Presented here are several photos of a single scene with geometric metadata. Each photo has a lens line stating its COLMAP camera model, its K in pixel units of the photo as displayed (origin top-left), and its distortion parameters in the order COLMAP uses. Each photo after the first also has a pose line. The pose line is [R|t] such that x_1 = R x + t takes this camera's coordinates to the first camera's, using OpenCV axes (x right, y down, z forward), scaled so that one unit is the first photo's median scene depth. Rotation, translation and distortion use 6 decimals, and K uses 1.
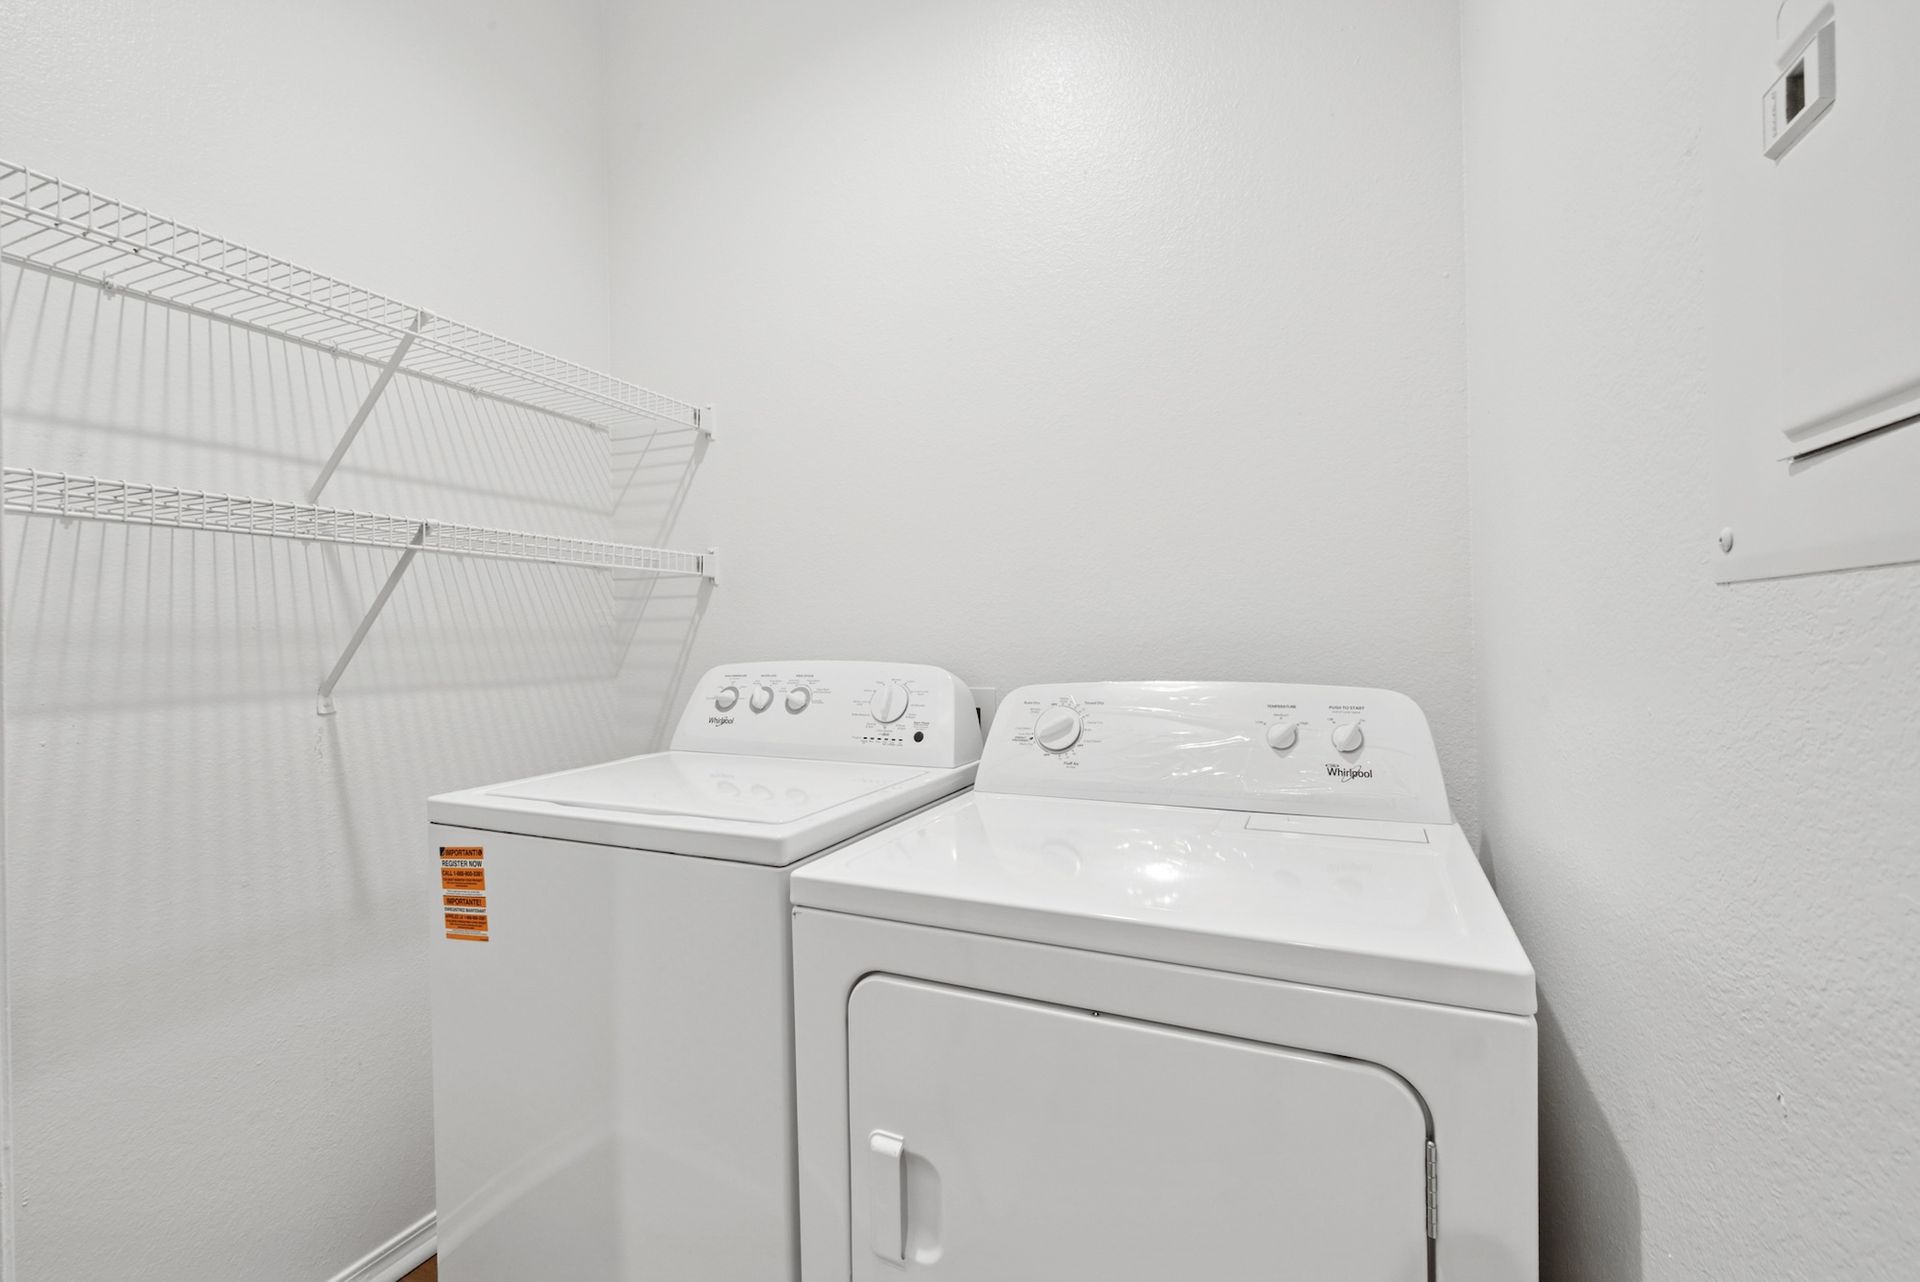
lens RADIAL K [[834.1, 0, 963.0], [0, 834.1, 631.3], [0, 0, 1]] dist [-0.001517, -0.000225]
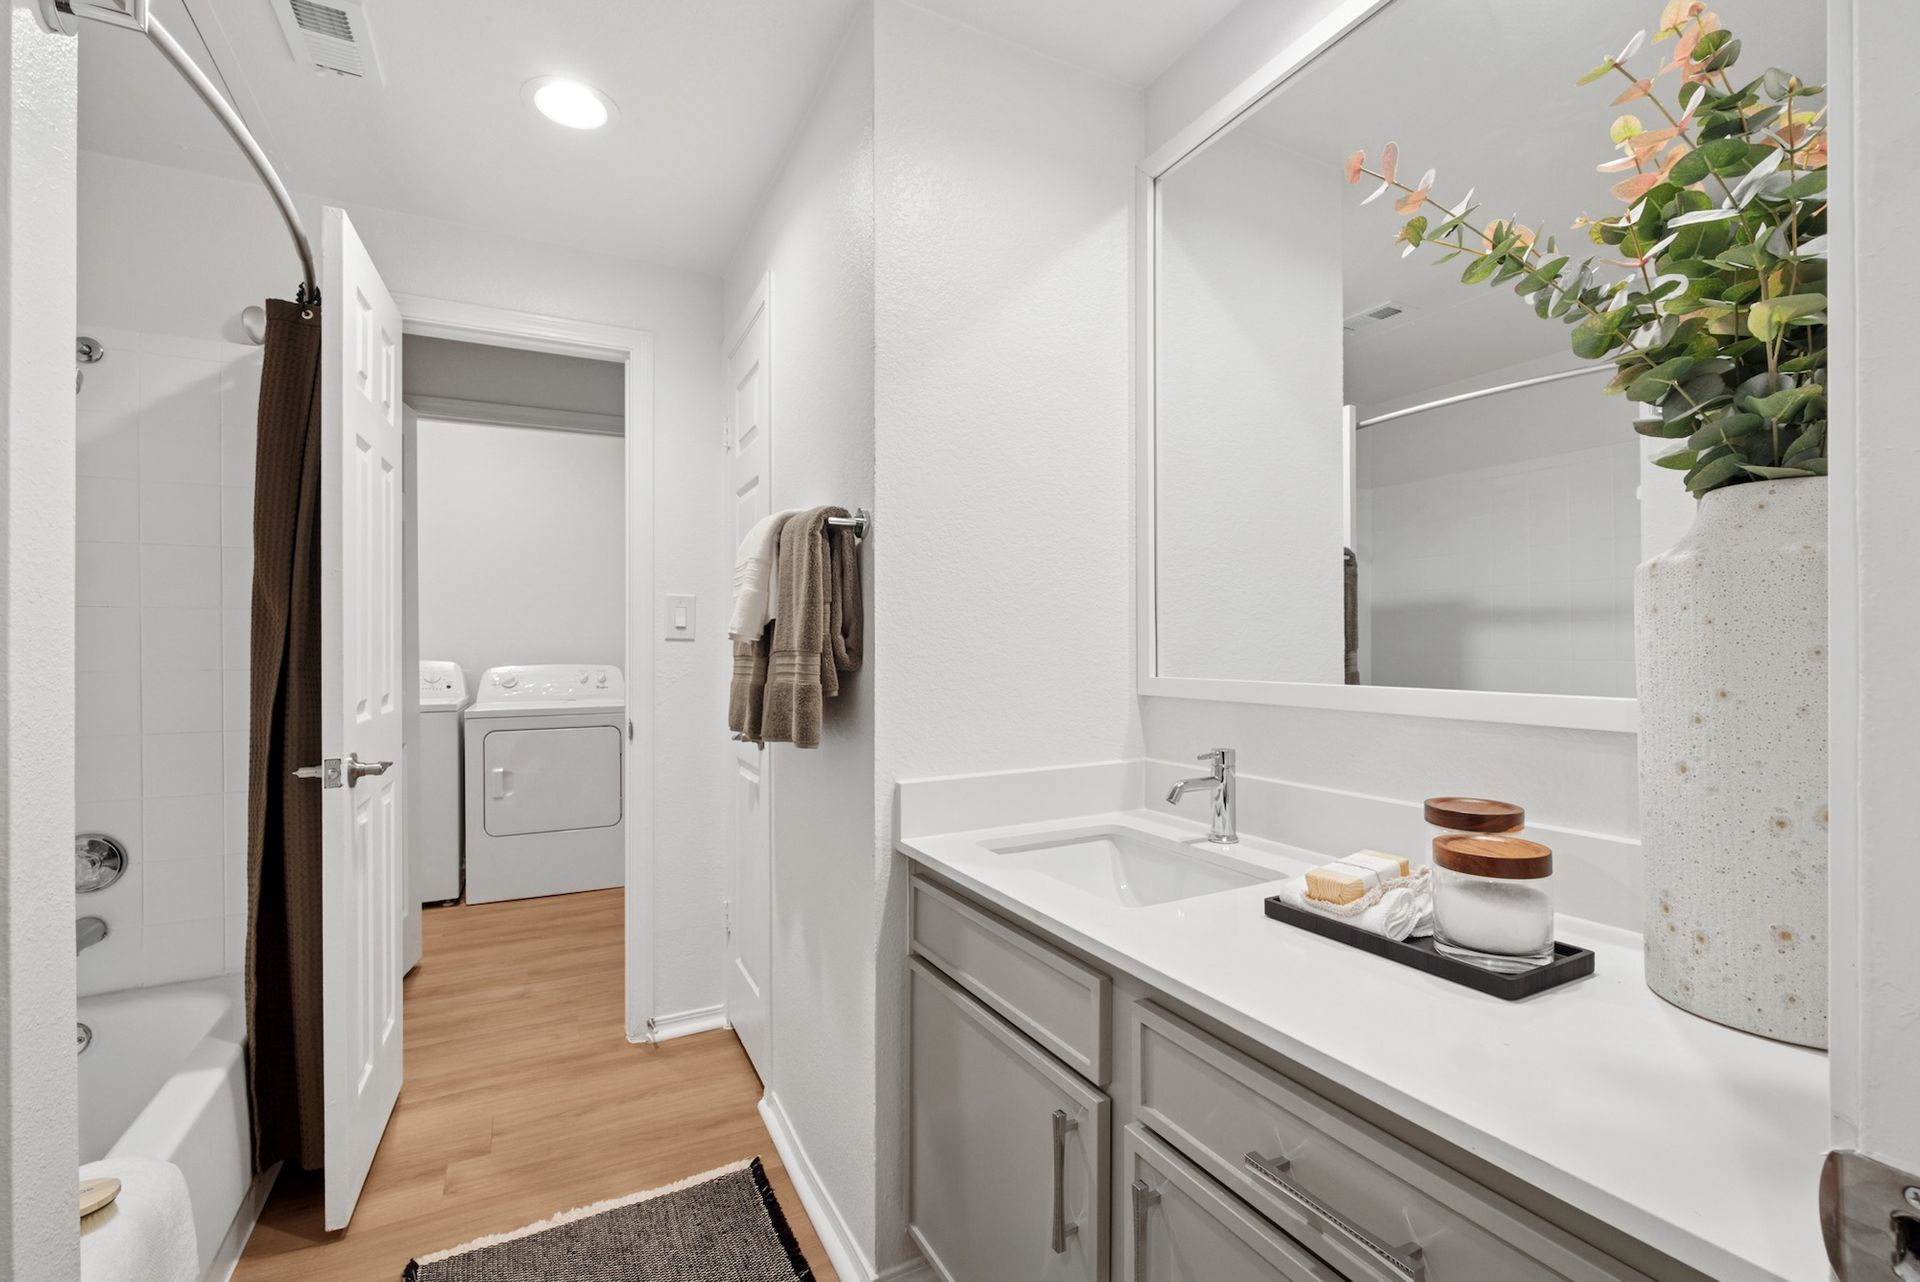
lens RADIAL K [[843.4, 0, 960.5], [0, 843.4, 642.4], [0, 0, 1]] dist [-0.006882, -0.000204]
pose [[0.637255, 0.002801, 0.770648, -1.771780], [0.003377, 0.999974, -0.006427, 0.021010], [-0.770646, 0.006698, 0.637228, -3.261496]]
